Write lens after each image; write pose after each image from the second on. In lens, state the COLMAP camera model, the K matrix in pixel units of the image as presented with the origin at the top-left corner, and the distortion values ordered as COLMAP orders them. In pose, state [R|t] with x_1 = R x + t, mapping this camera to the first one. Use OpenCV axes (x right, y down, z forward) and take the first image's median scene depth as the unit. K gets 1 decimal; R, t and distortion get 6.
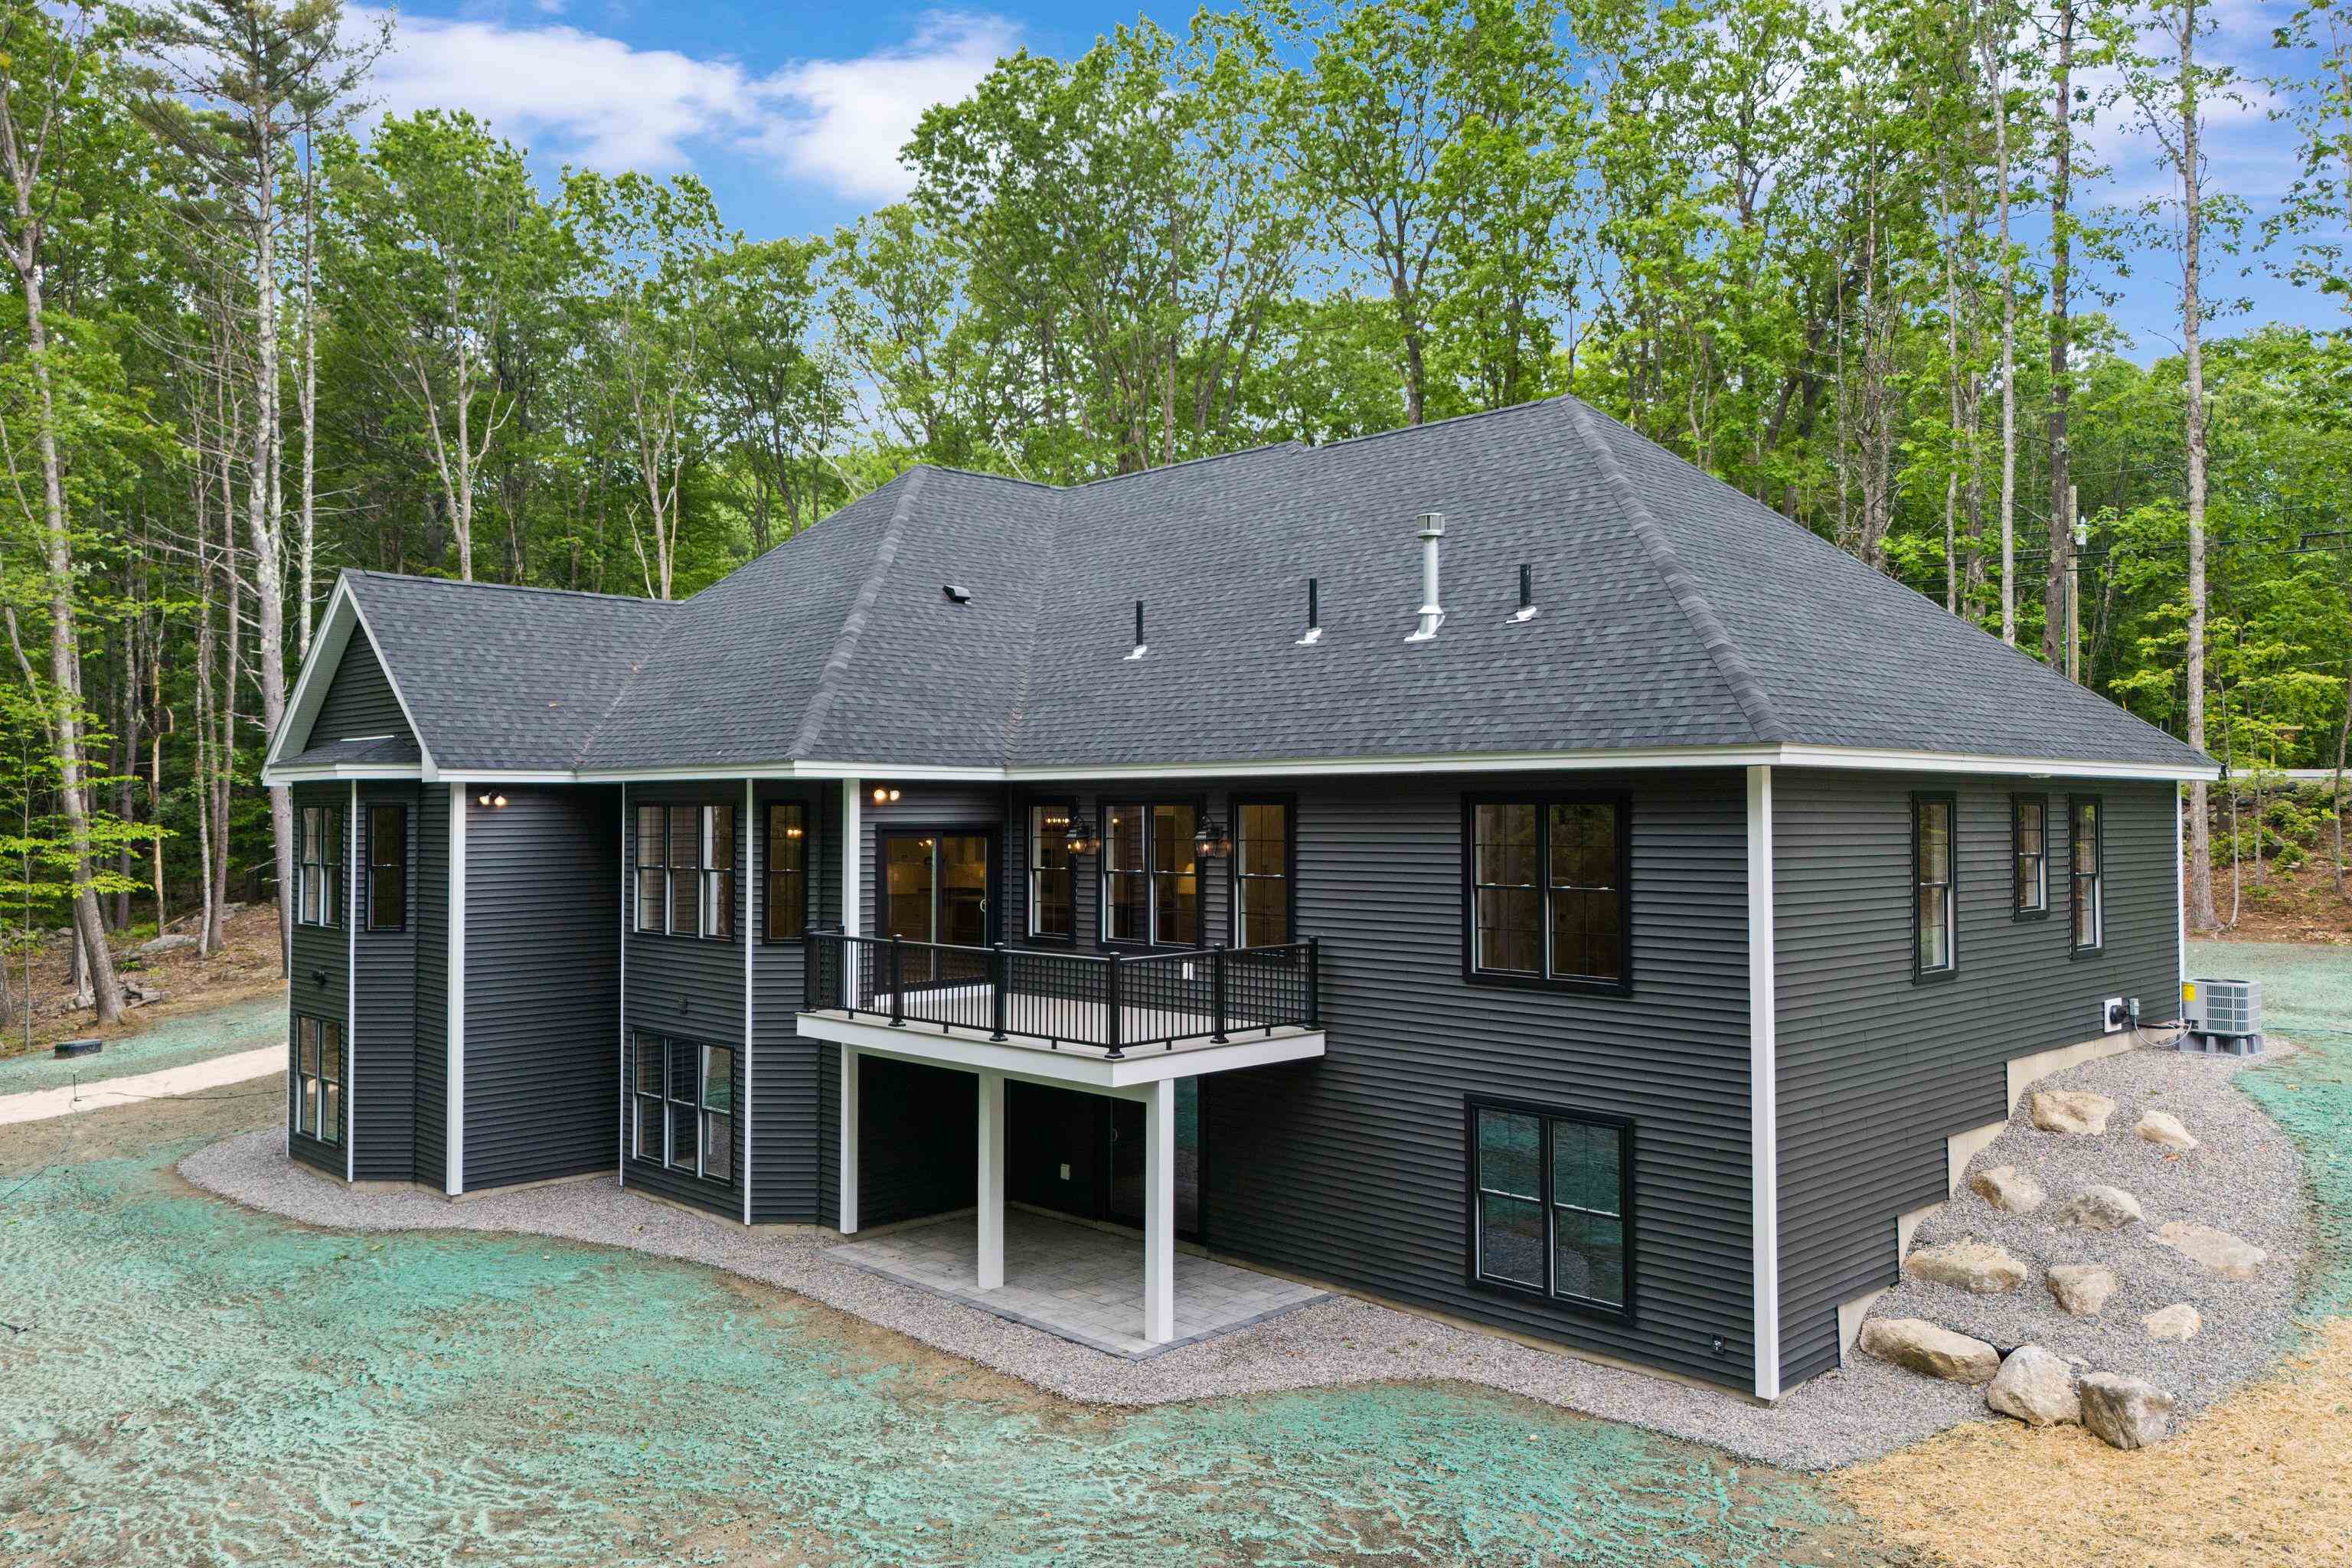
lens RADIAL K [[1730.1, 0, 1180.7], [0, 1730.1, 776.8], [0, 0, 1]] dist [0.061139, -0.053281]
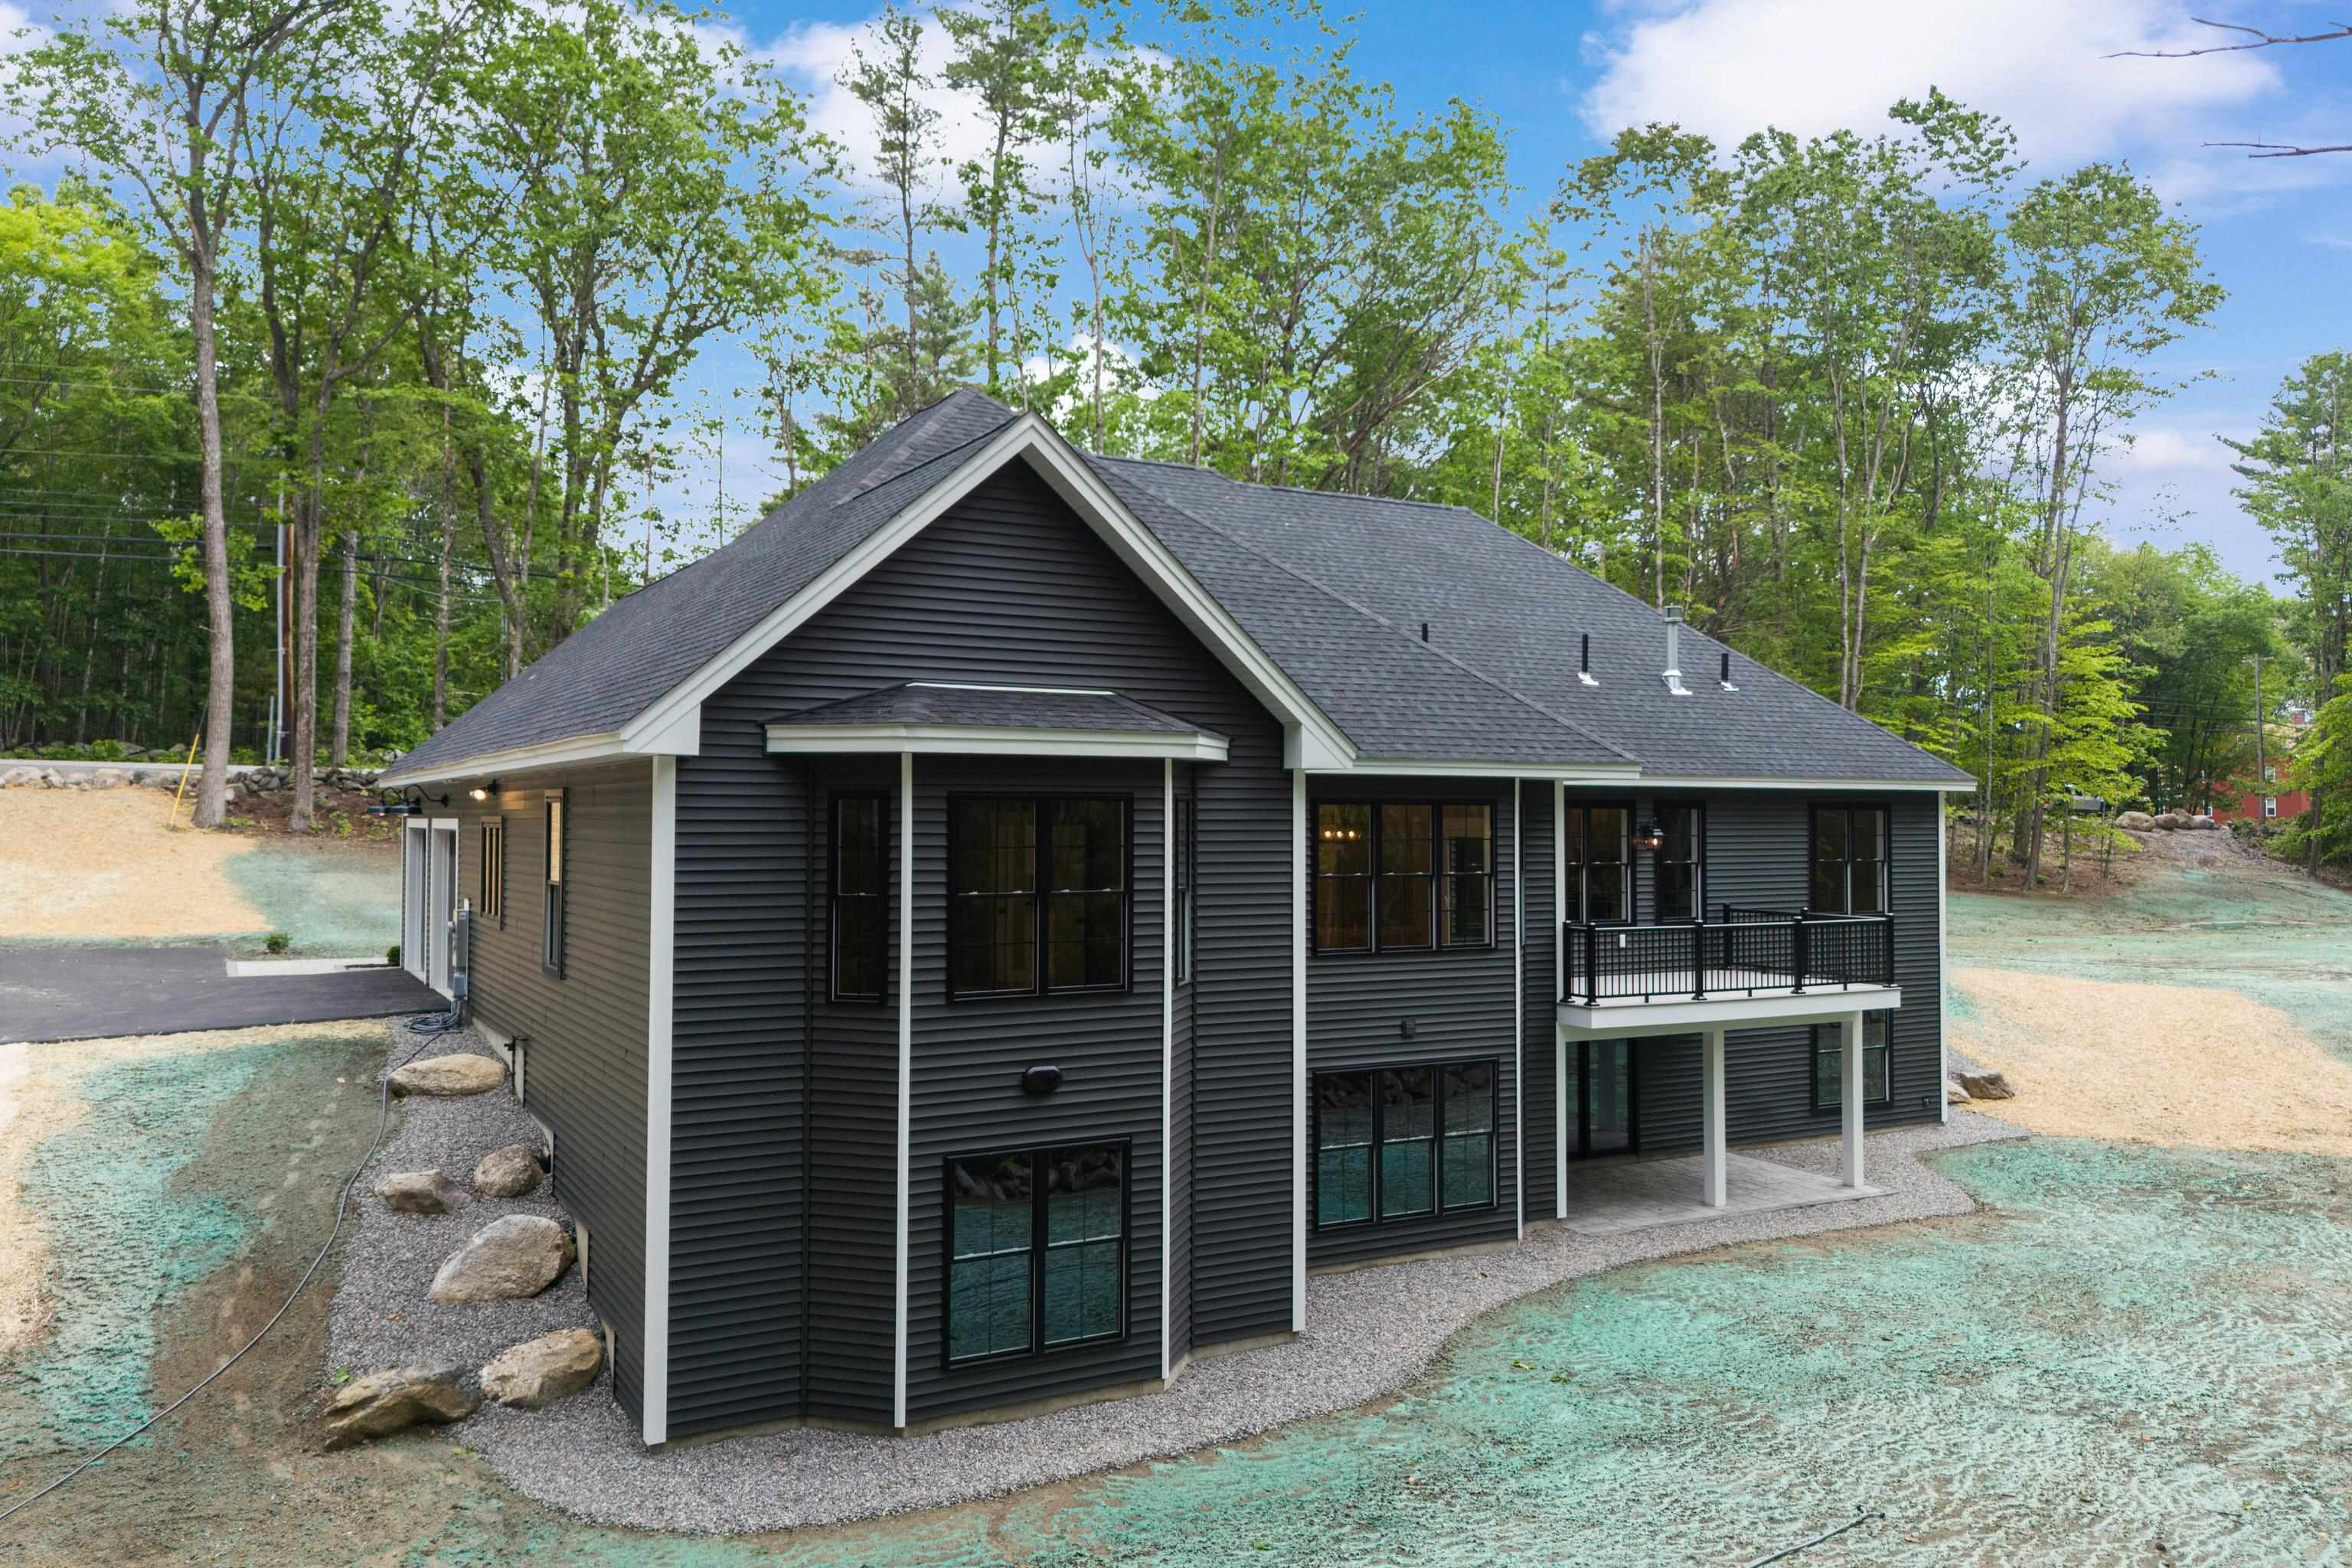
lens RADIAL K [[1730.1, 0, 1180.7], [0, 1730.1, 776.8], [0, 0, 1]] dist [0.061139, -0.053281]
pose [[0.256699, 0.021928, 0.966243, -1.540404], [-0.024202, 0.999575, -0.016254, 0.026065], [-0.966188, -0.019212, 0.257121, 1.165885]]
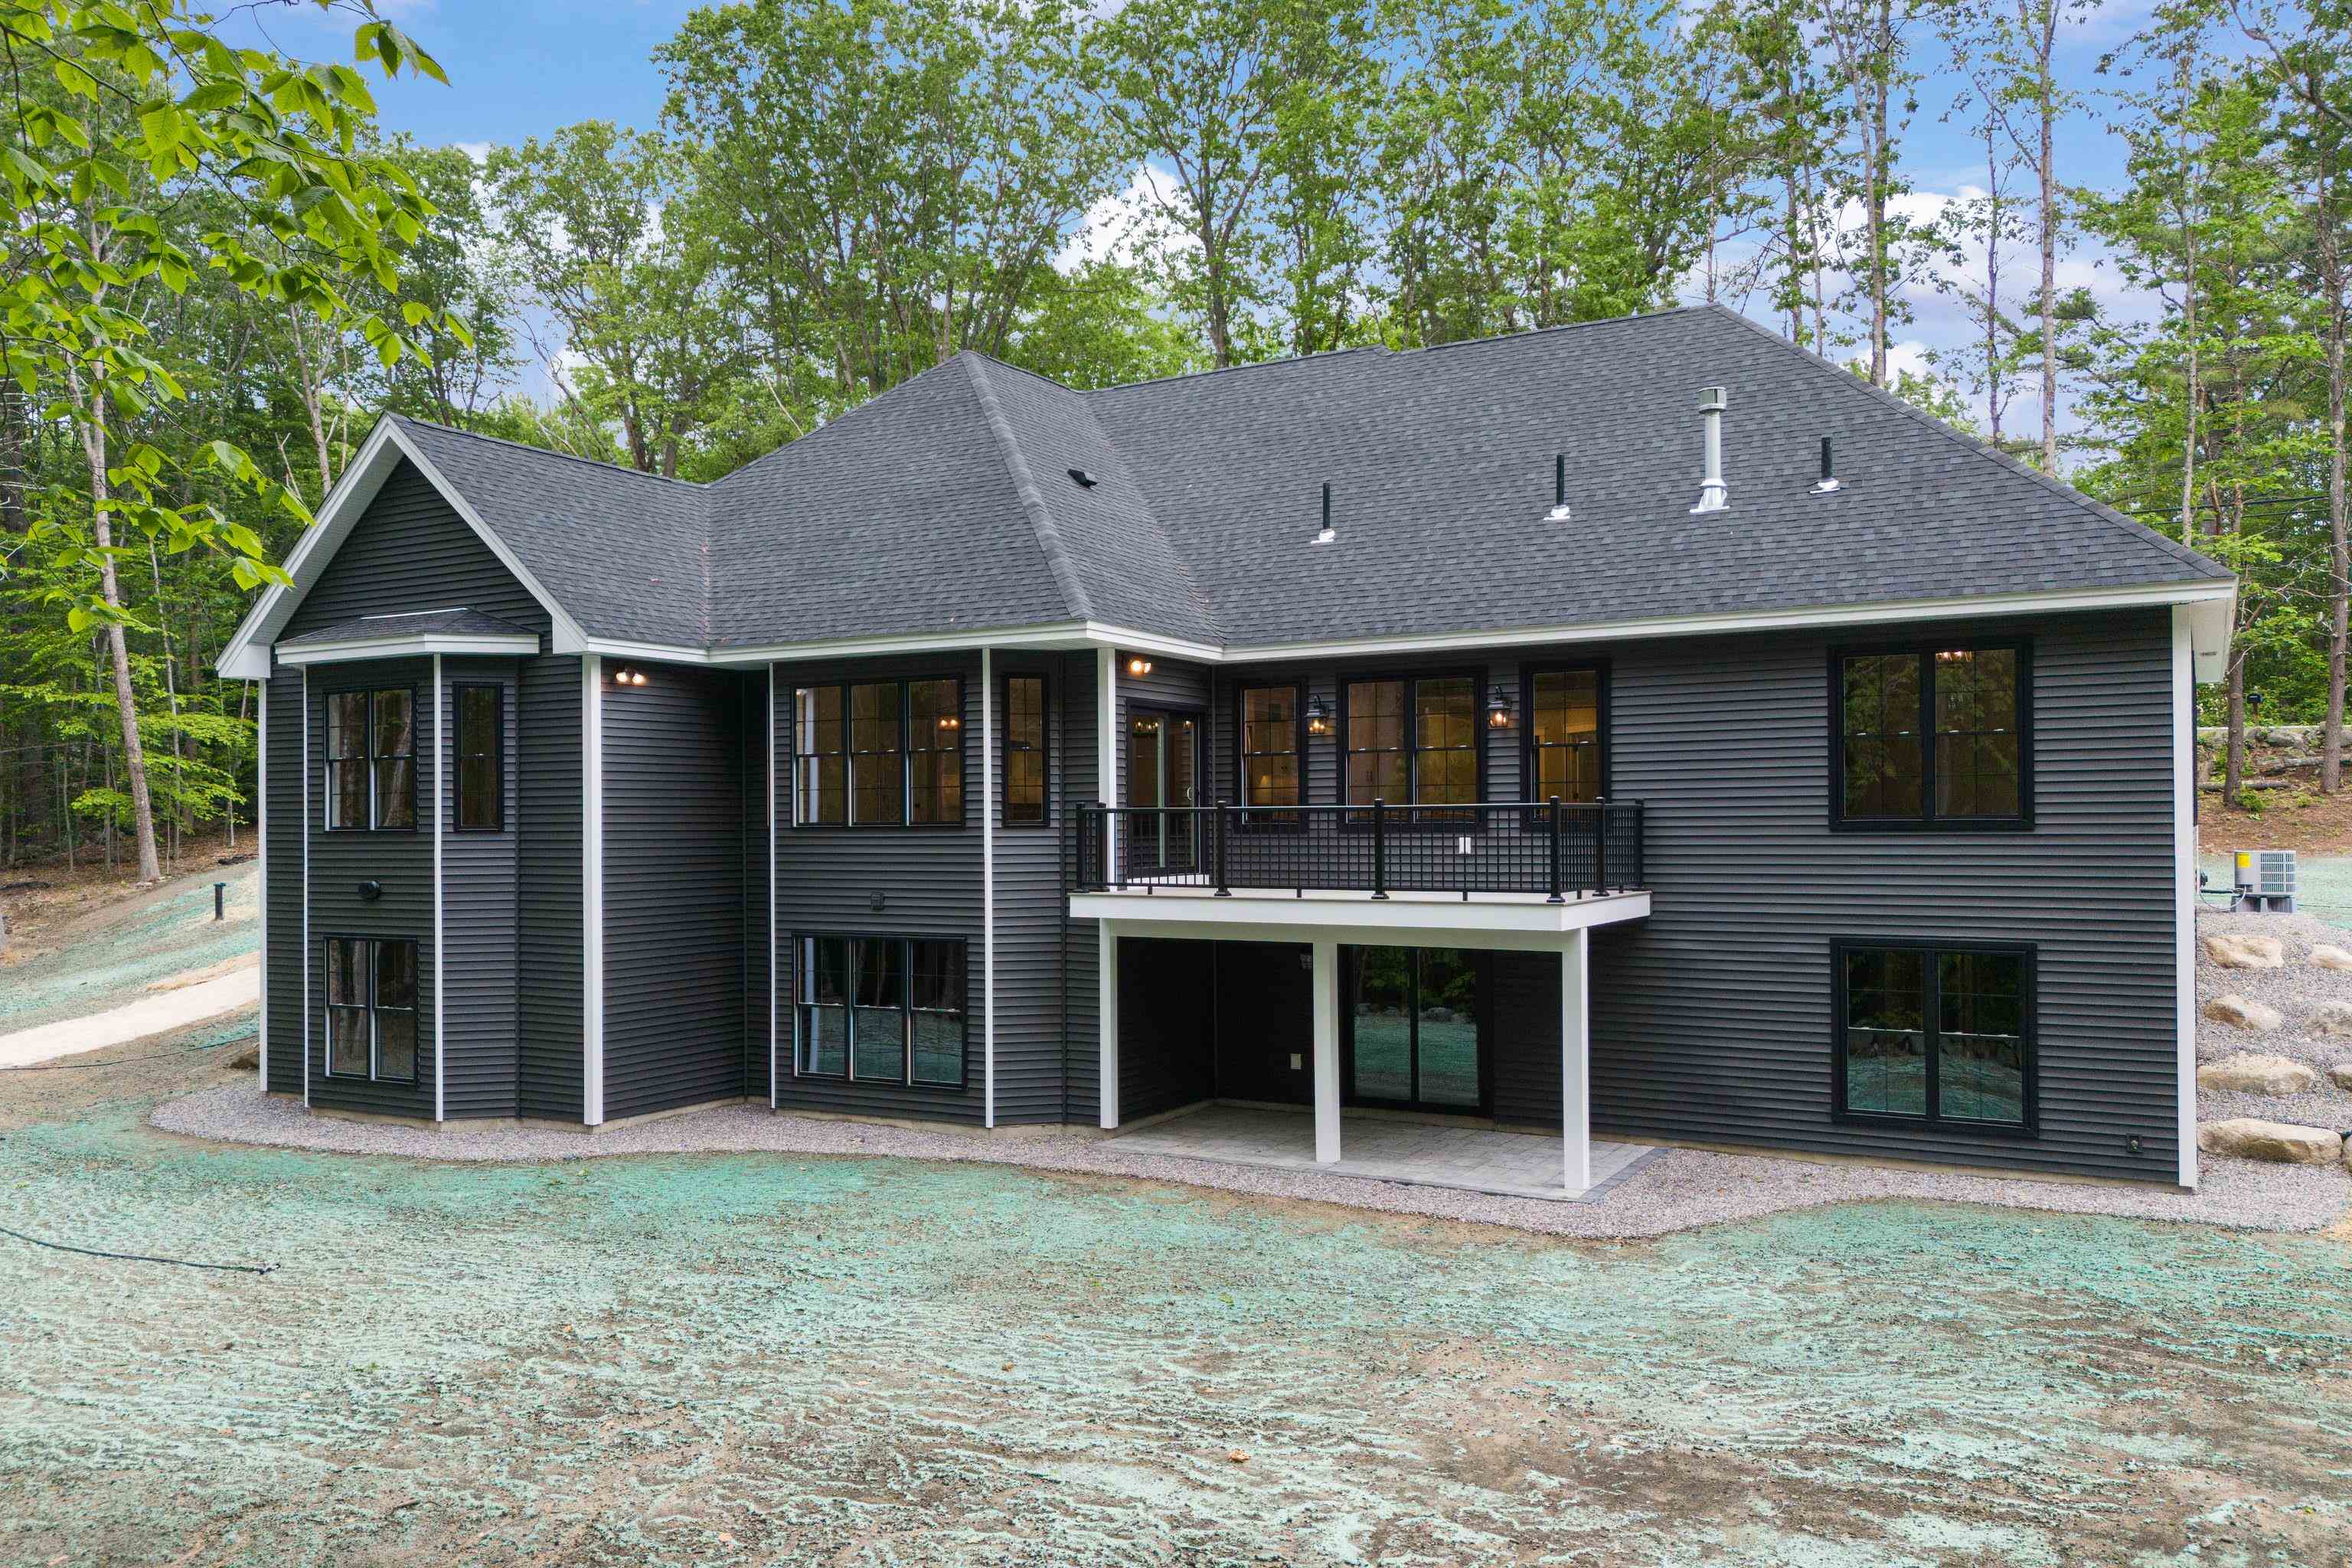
lens RADIAL K [[1743.3, 0, 1177.8], [0, 1743.3, 816.9], [0, 0, 1]] dist [0.078175, -0.075525]
pose [[0.963630, -0.004621, 0.267201, -0.497809], [0.000605, 0.999886, 0.015111, 0.096048], [-0.267241, -0.014400, 0.963522, 0.096502]]
